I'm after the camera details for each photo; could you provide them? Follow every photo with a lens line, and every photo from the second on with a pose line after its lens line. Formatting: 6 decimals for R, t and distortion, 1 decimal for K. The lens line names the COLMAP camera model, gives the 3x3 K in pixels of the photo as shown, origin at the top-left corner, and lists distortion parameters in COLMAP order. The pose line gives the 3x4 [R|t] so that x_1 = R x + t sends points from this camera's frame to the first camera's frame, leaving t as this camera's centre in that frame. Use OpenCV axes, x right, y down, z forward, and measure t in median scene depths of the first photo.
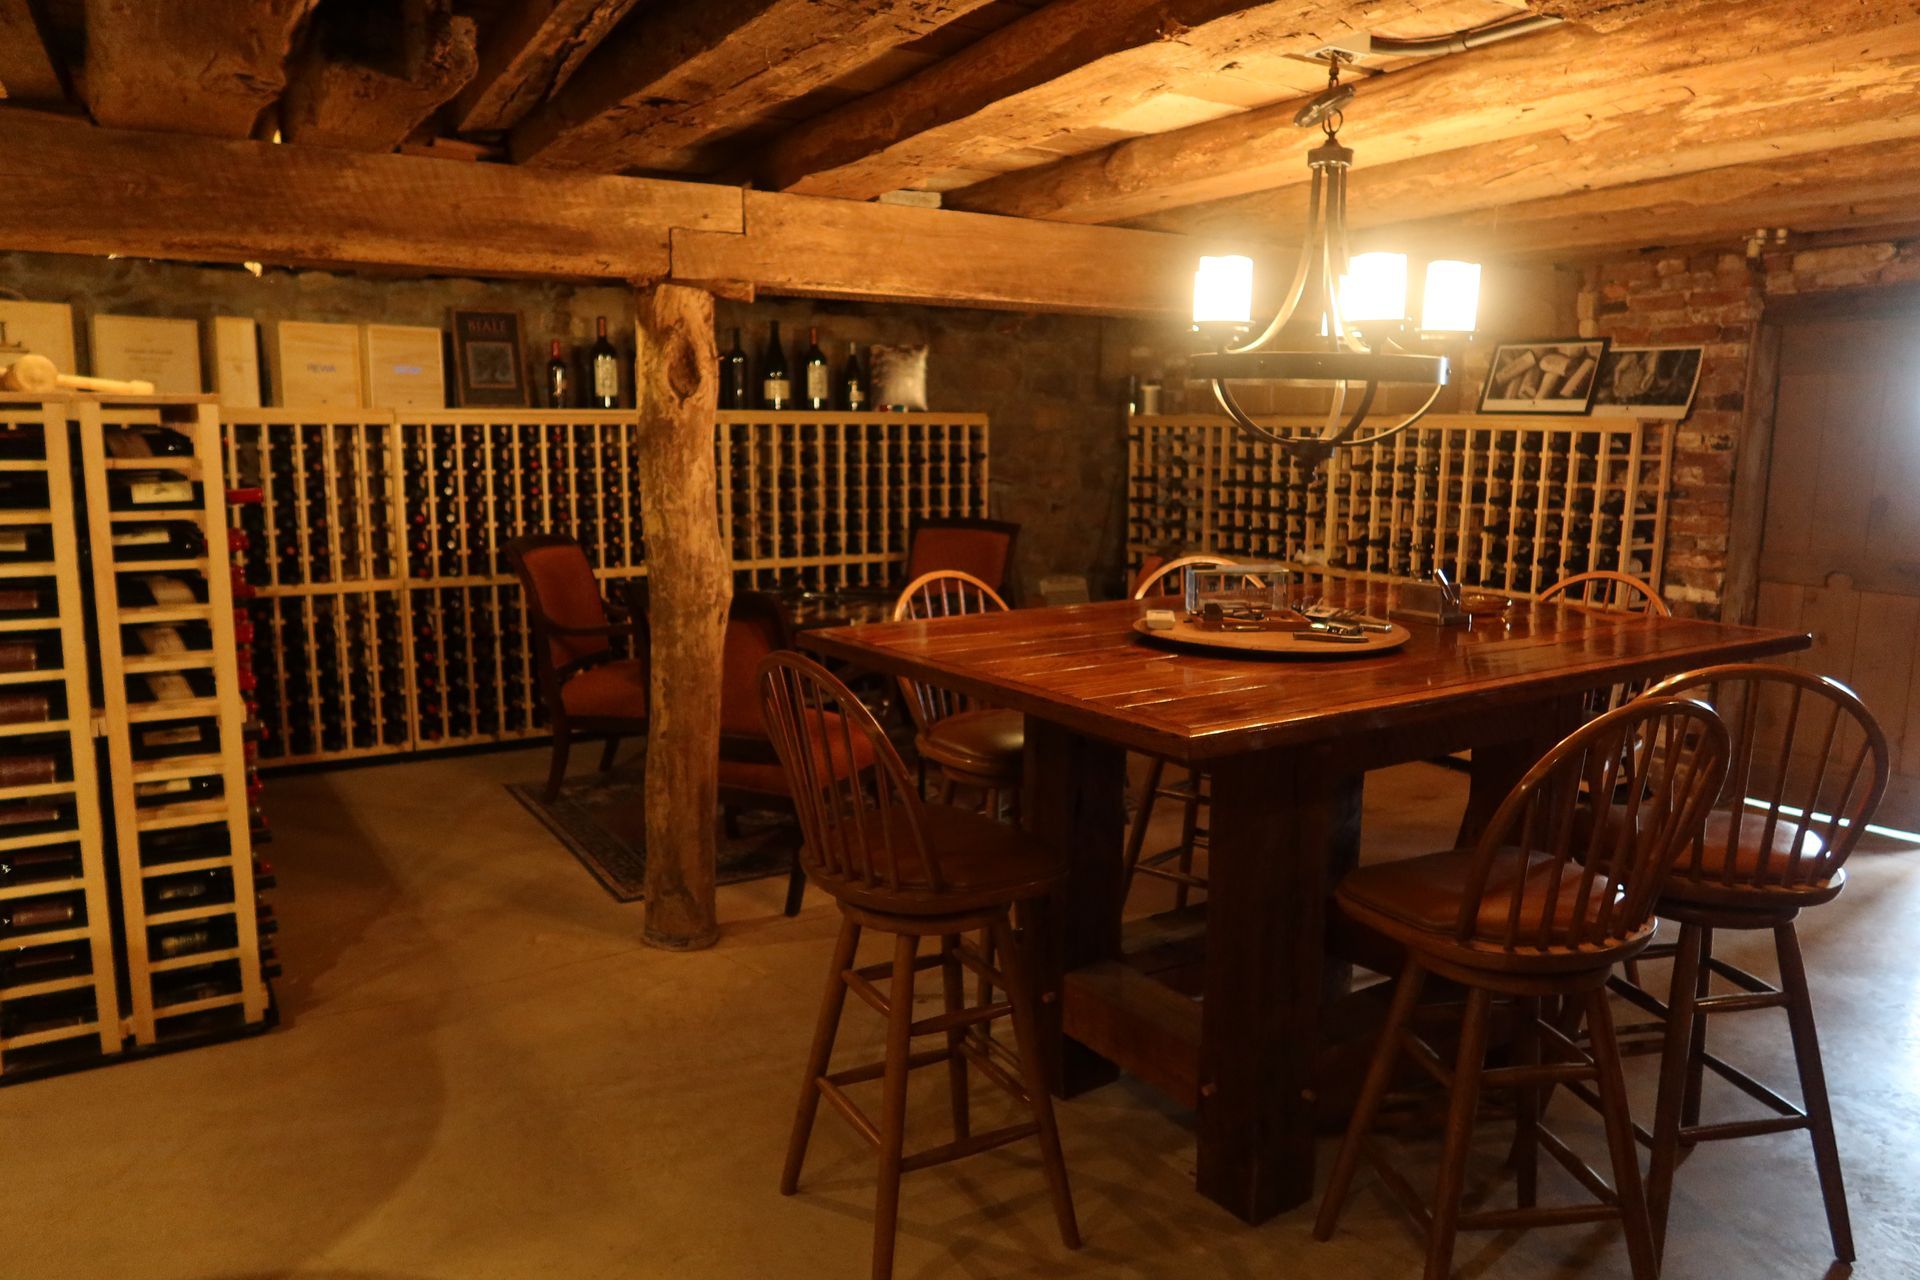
lens RADIAL K [[1317.6, 0, 947.2], [0, 1317.6, 637.7], [0, 0, 1]] dist [-0.032296, 0.007836]
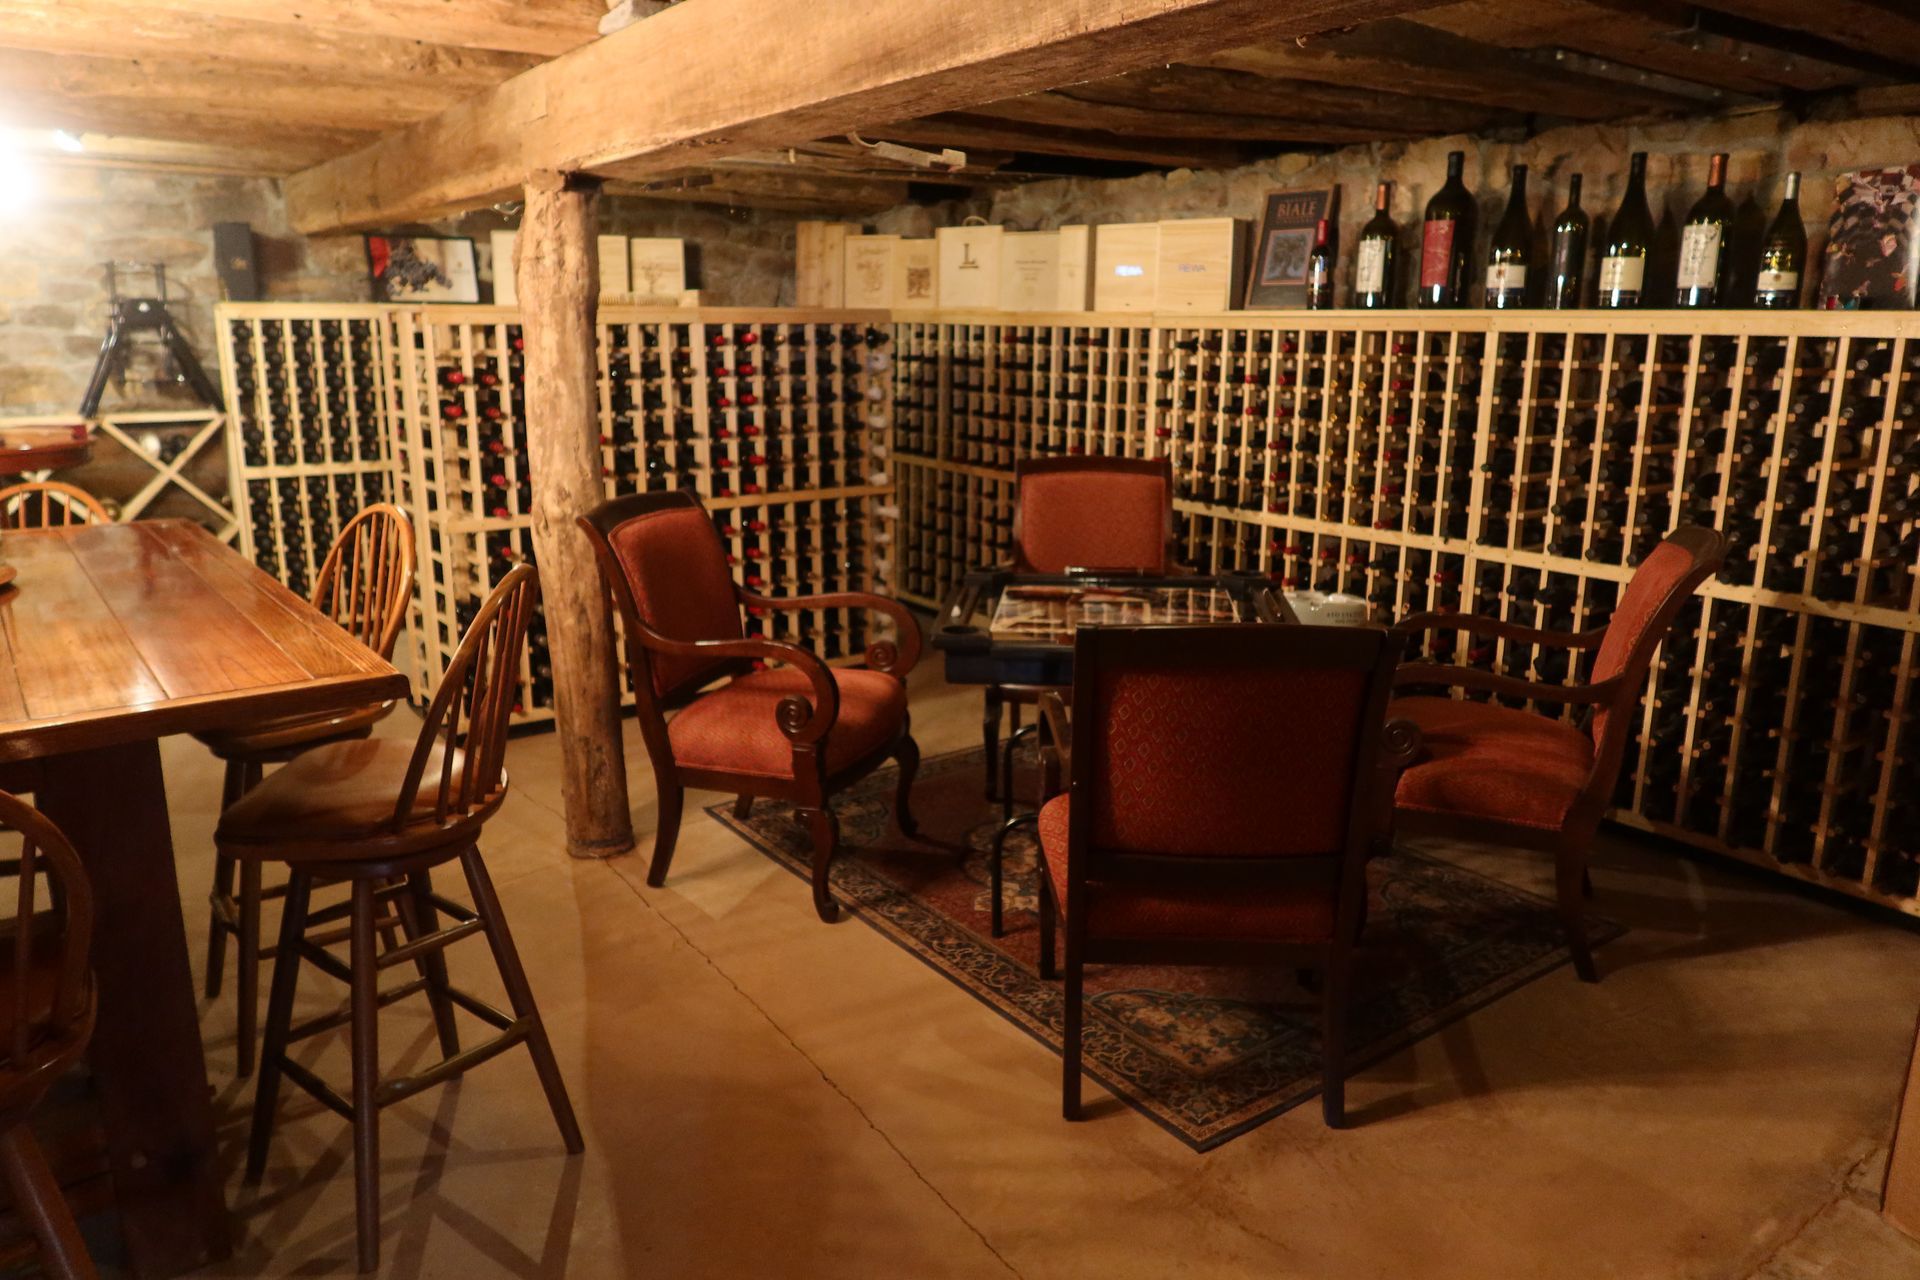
lens RADIAL K [[1317.6, 0, 954.0], [0, 1317.6, 657.9], [0, 0, 1]] dist [-0.032296, 0.007836]
pose [[0.066683, 0.239152, -0.968690, 0.775158], [-0.165475, 0.960057, 0.225630, -0.180724], [0.983957, 0.145248, 0.103593, 1.147455]]
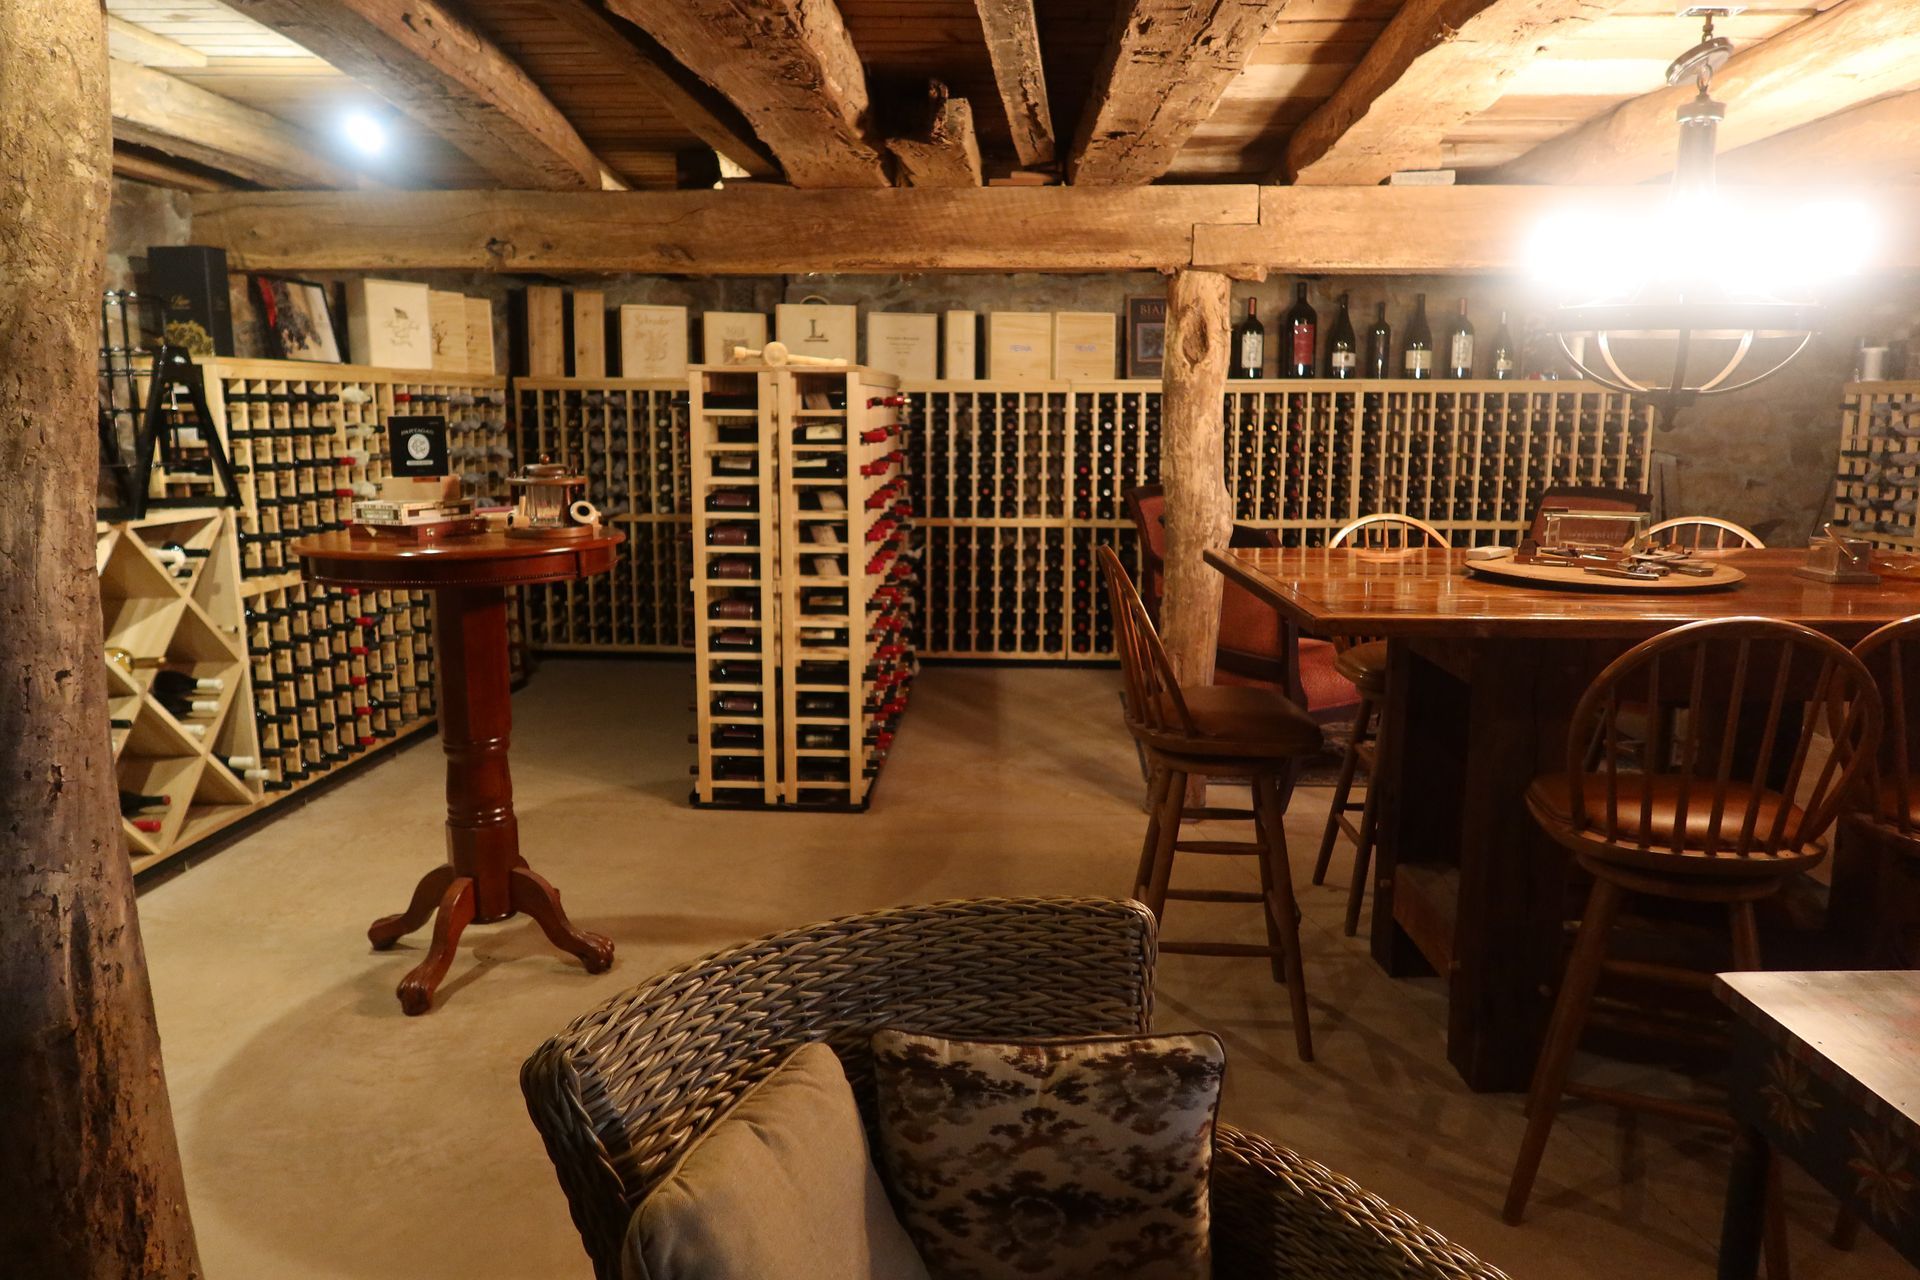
lens RADIAL K [[1317.6, 0, 951.1], [0, 1317.6, 635.4], [0, 0, 1]] dist [-0.032296, 0.007836]
pose [[0.819285, 0.093977, -0.565633, 0.302579], [-0.086804, 0.995436, 0.039656, 0.036723], [0.566778, 0.016610, 0.823703, -0.117438]]
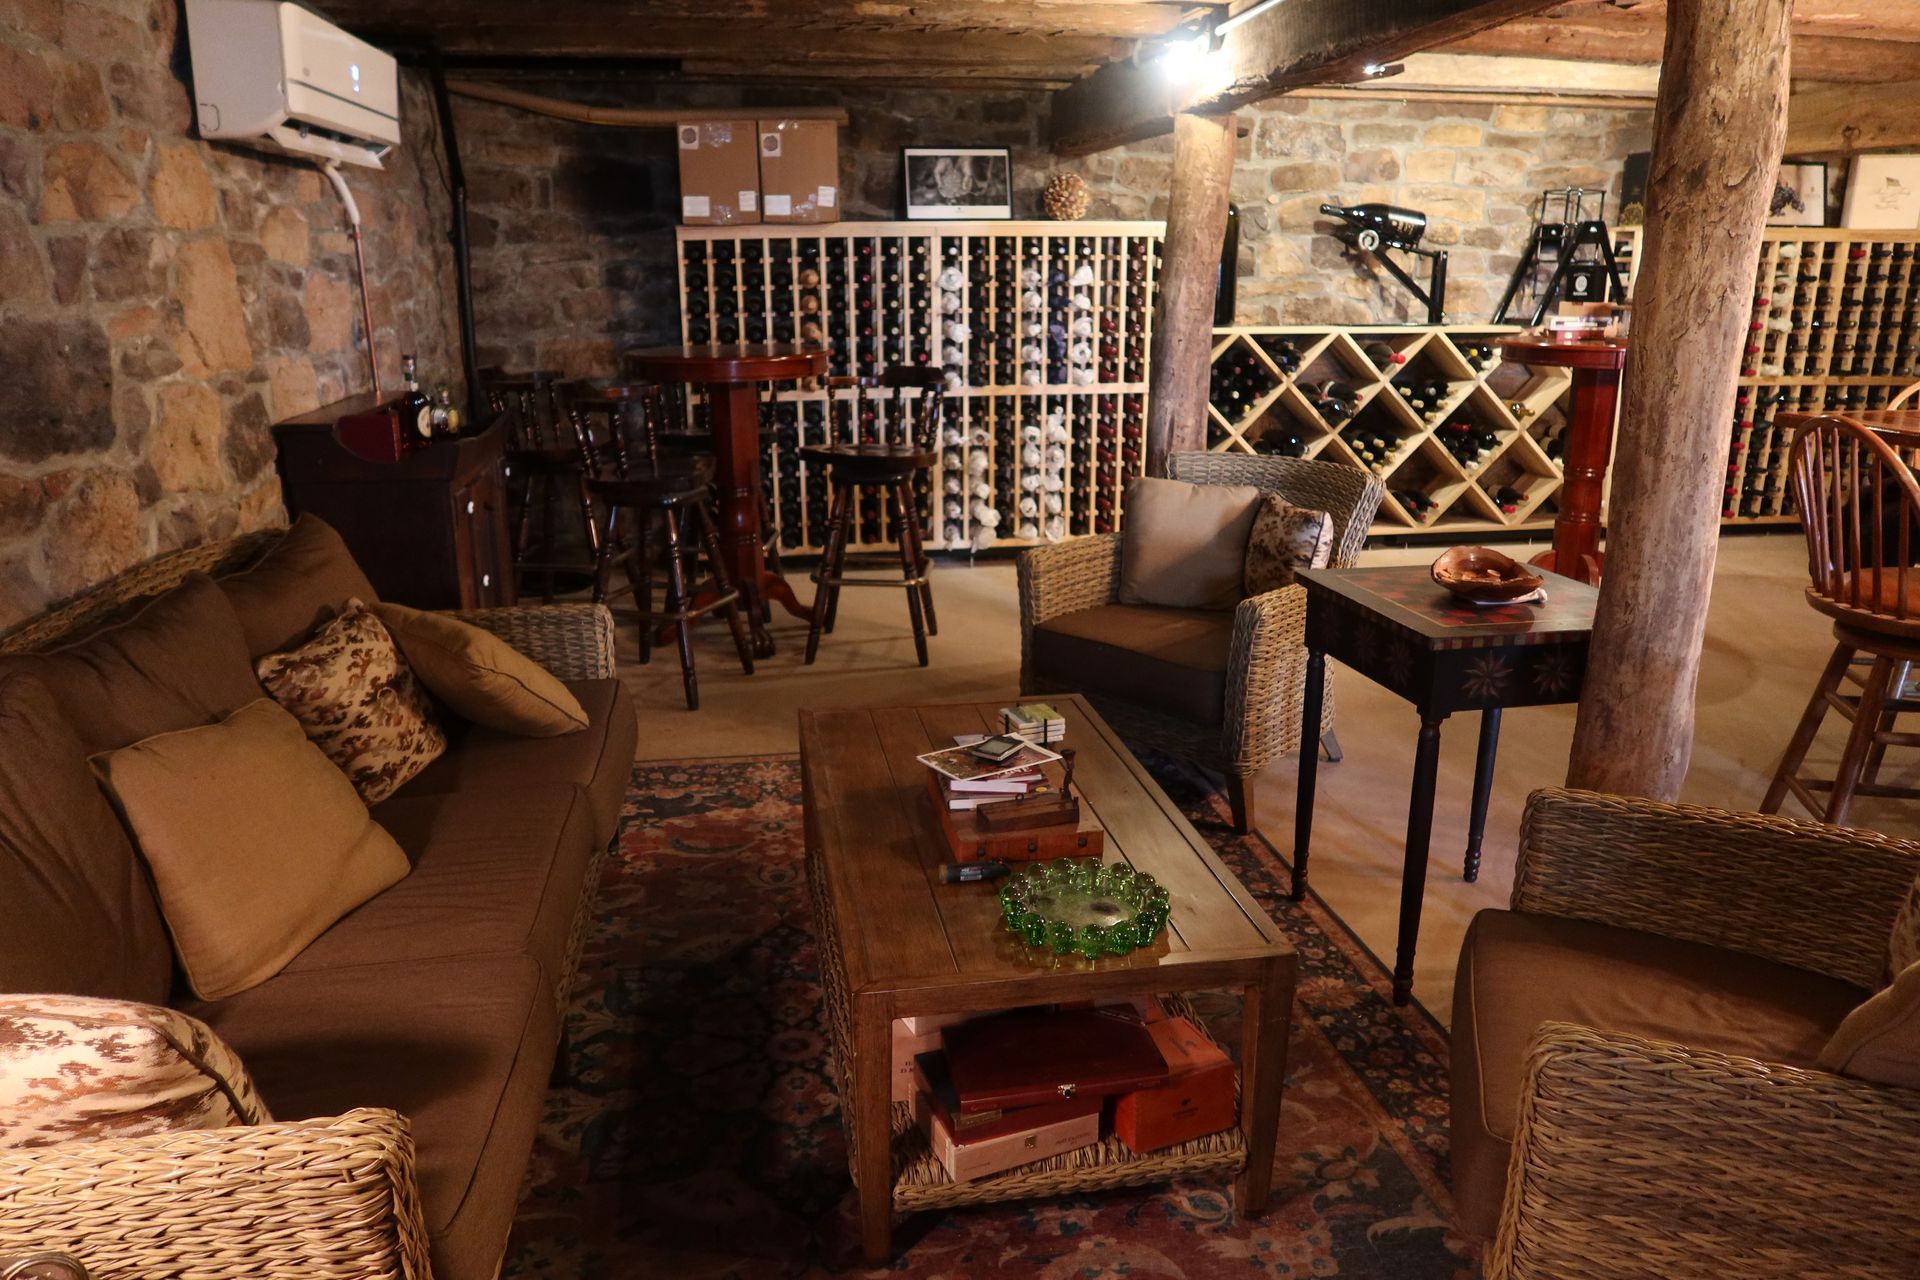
lens RADIAL K [[1317.6, 0, 964.4], [0, 1317.6, 627.7], [0, 0, 1]] dist [-0.032296, 0.007836]
pose [[-0.392262, 0.246172, -0.886301, 1.087607], [-0.146865, 0.934403, 0.324533, -0.030980], [0.908053, 0.257469, -0.330377, 0.316370]]
